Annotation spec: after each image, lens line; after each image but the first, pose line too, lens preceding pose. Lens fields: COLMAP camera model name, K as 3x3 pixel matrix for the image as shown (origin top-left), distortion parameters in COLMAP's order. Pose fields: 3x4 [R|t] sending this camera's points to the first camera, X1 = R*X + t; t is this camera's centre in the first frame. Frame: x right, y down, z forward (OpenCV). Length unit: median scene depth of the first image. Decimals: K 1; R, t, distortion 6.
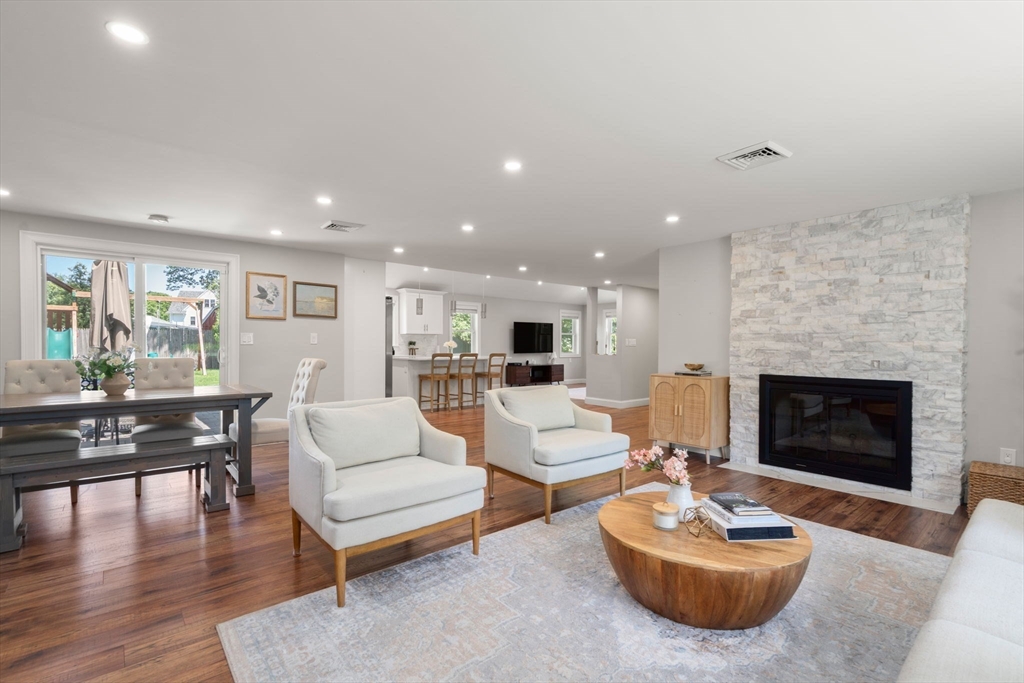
lens RADIAL K [[467.9, 0, 514.8], [0, 467.9, 351.2], [0, 0, 1]] dist [-0.001117, 0.000429]
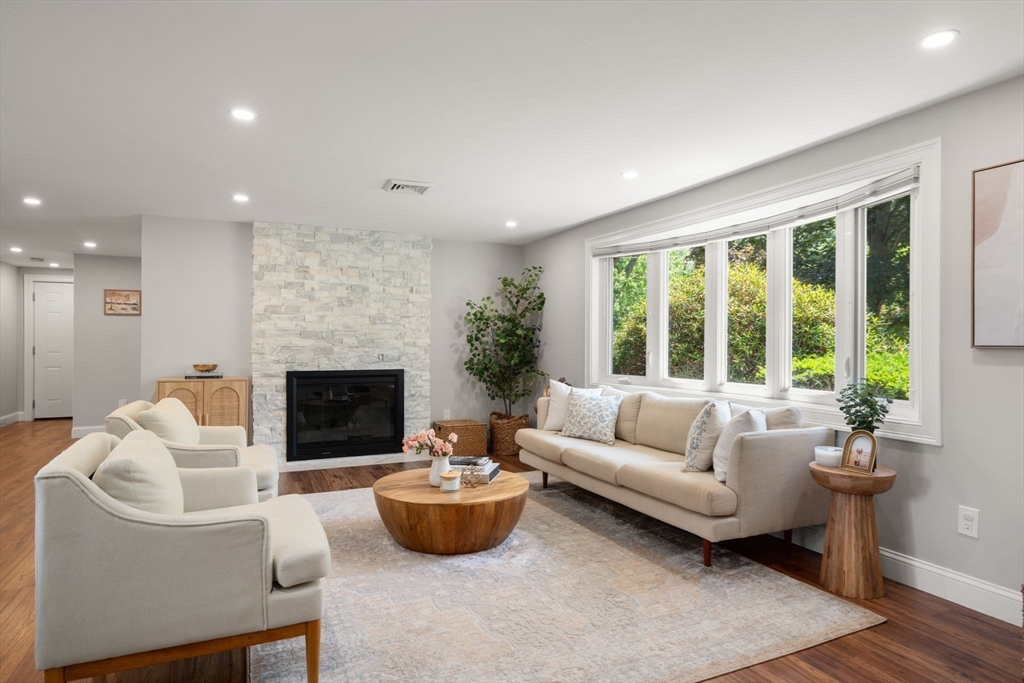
lens RADIAL K [[591.8, 0, 513.8], [0, 591.8, 340.7], [0, 0, 1]] dist [0.005427, 0.001153]
pose [[0.276848, -0.002586, 0.960910, -0.602586], [0.013273, 0.999911, -0.001133, -0.008536], [-0.960822, 0.013068, 0.276858, 0.213320]]
